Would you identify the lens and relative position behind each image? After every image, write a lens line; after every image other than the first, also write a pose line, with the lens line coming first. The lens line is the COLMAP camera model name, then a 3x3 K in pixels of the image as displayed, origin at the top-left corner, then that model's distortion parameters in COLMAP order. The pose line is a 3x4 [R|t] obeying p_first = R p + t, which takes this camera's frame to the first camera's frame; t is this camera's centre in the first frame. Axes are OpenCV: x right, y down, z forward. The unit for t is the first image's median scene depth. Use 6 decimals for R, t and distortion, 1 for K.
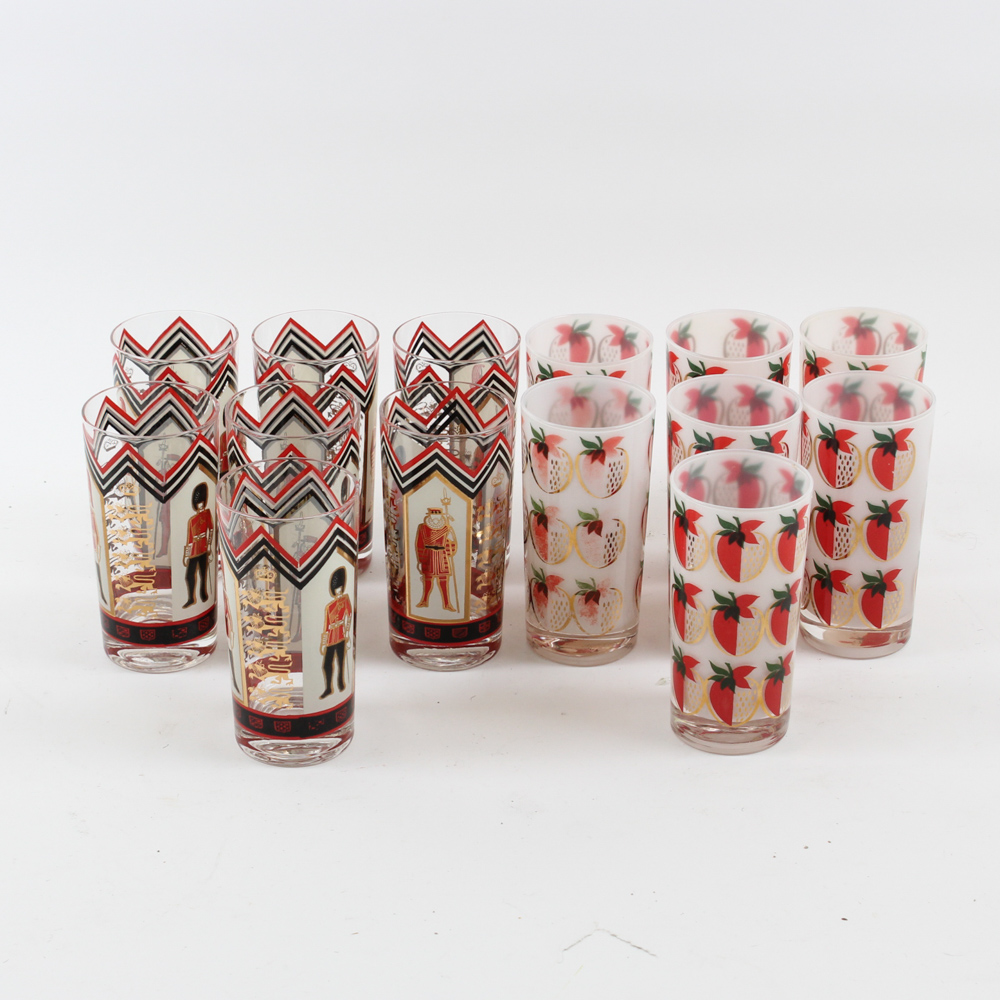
lens RADIAL K [[2716.5, 0, 500.0], [0, 2716.5, 500.0], [0, 0, 1]] dist [-0.064337, -0.005082]
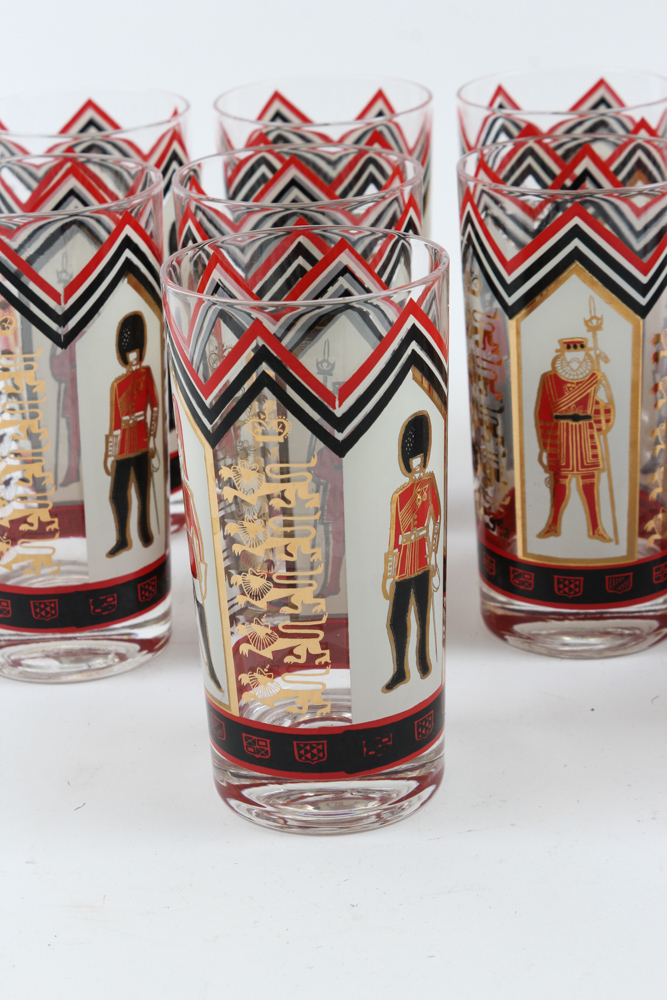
lens RADIAL K [[2331.0, 0, 332.4], [0, 2331.0, 459.3], [0, 0, 1]] dist [-0.039043, 0.033126]
pose [[0.998648, -0.044709, -0.026533, -0.059485], [0.041810, 0.993979, -0.101276, 0.070183], [0.030901, 0.100030, 0.994504, 0.543300]]
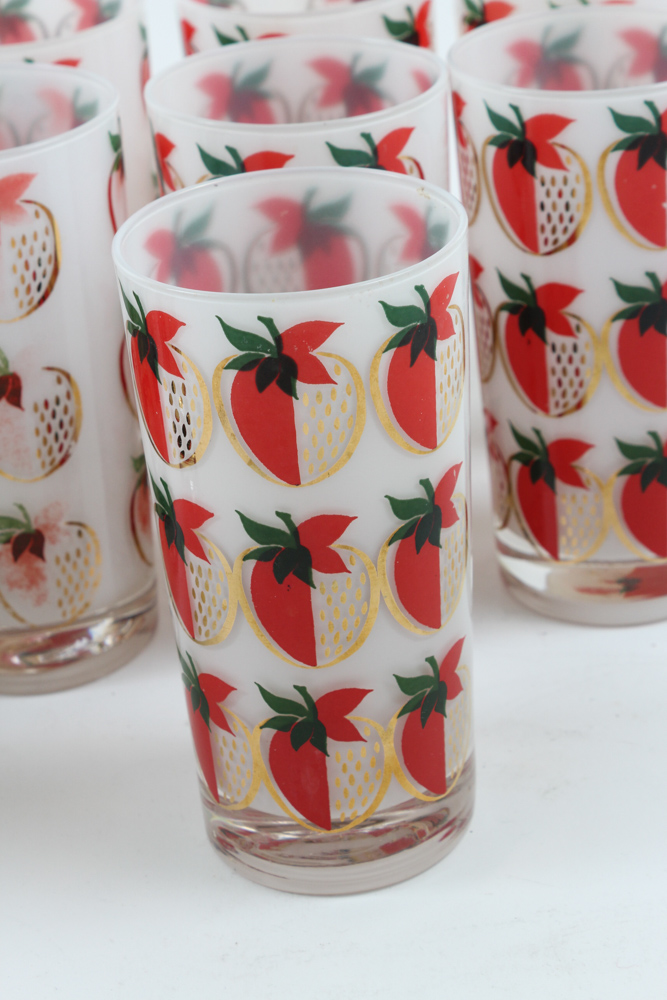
lens RADIAL K [[2331.0, 0, 332.4], [0, 2331.0, 459.3], [0, 0, 1]] dist [-0.039043, 0.033126]
pose [[0.996063, -0.088648, -0.000863, 0.087714], [0.088651, 0.995969, 0.013627, 0.020881], [-0.000348, -0.013650, 0.999907, 0.620854]]
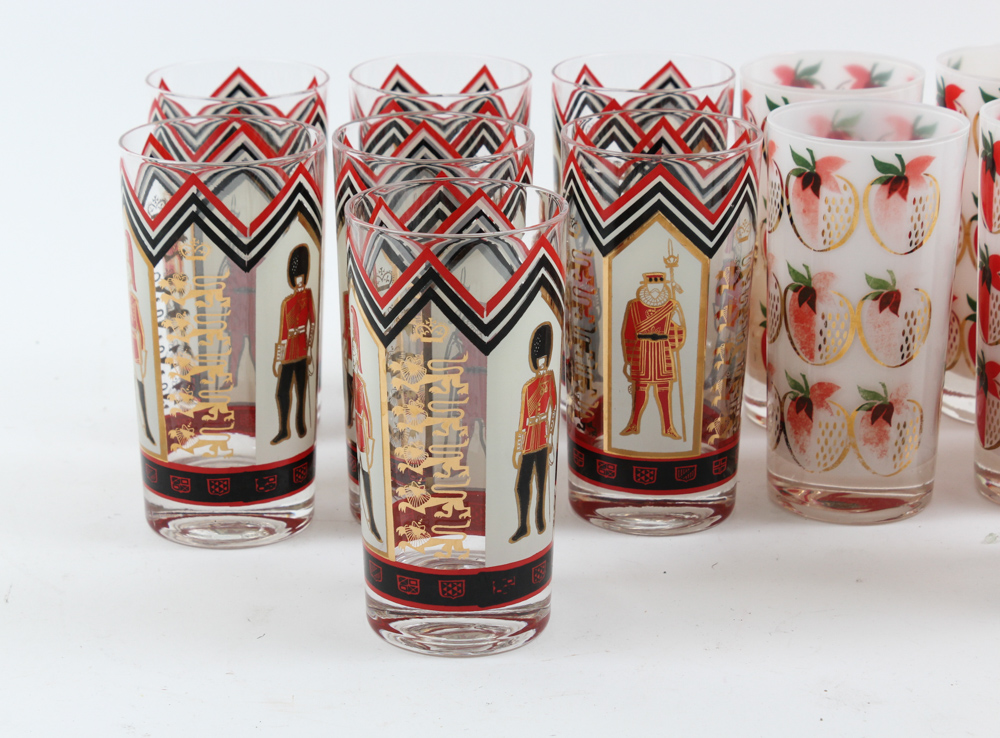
lens RADIAL K [[2561.0, 0, 433.0], [0, 2561.0, 368.1], [0, 0, 1]] dist [-0.005366, 0.240340]
pose [[0.999312, -0.026039, 0.026424, -0.094472], [0.029230, 0.991263, -0.128617, 0.104214], [-0.022844, 0.129301, 0.991342, 0.380622]]
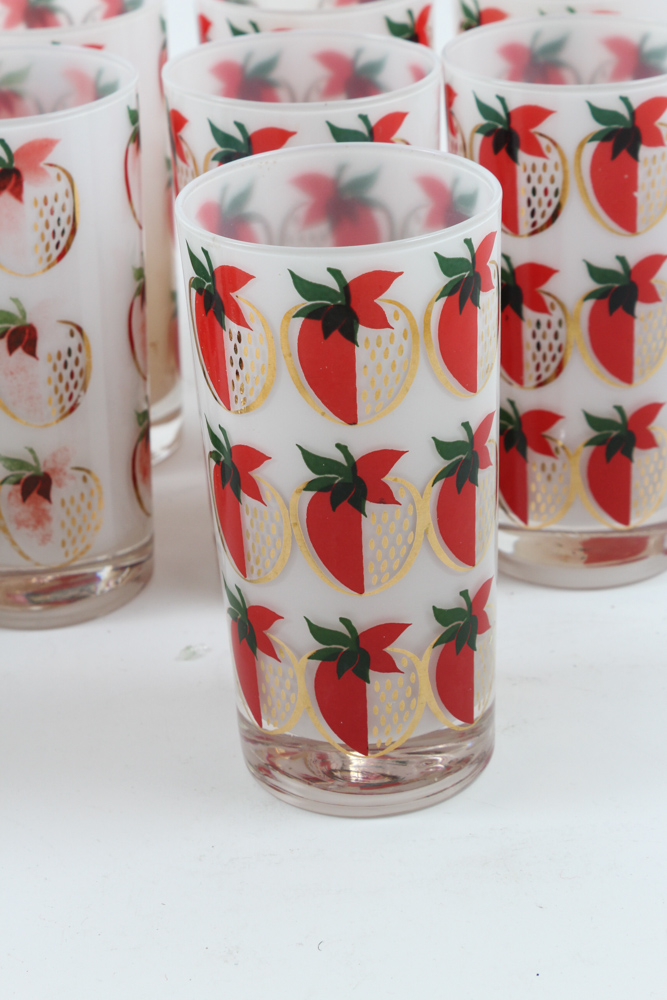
lens RADIAL K [[2331.0, 0, 332.4], [0, 2331.0, 459.3], [0, 0, 1]] dist [-0.039043, 0.033126]
pose [[0.998857, -0.047789, 0.000072, 0.089065], [0.047788, 0.998810, -0.009781, 0.037898], [0.000396, 0.009773, 0.999952, 0.588956]]
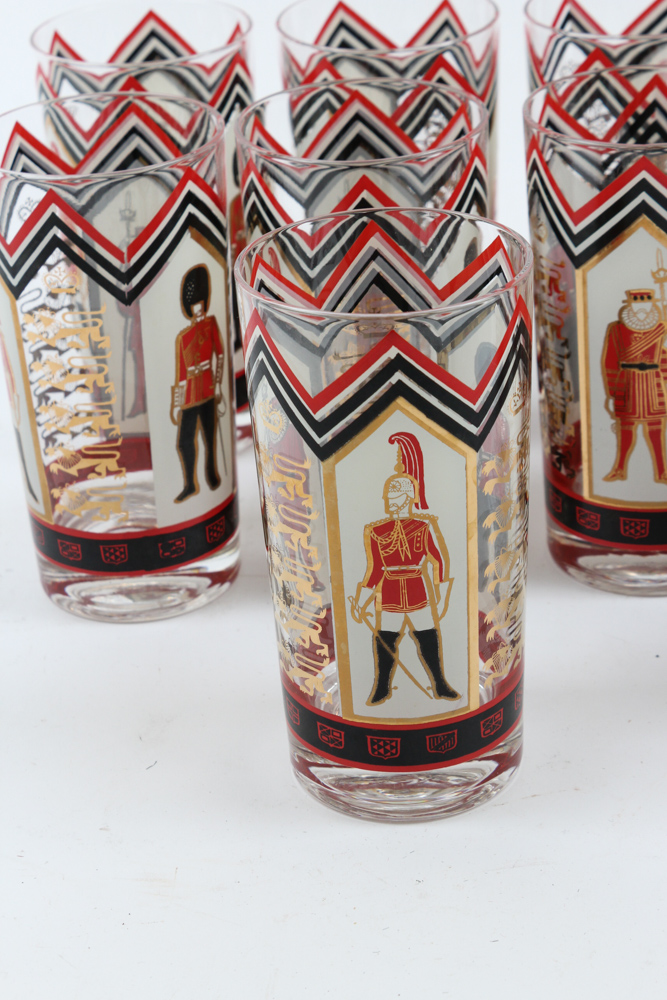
lens RADIAL K [[2331.0, 0, 332.4], [0, 2331.0, 459.3], [0, 0, 1]] dist [-0.039043, 0.033126]
pose [[0.996867, -0.046634, -0.063891, -0.055676], [0.047372, 0.998826, 0.010091, 0.028219], [0.063346, -0.013086, 0.997906, 0.540830]]
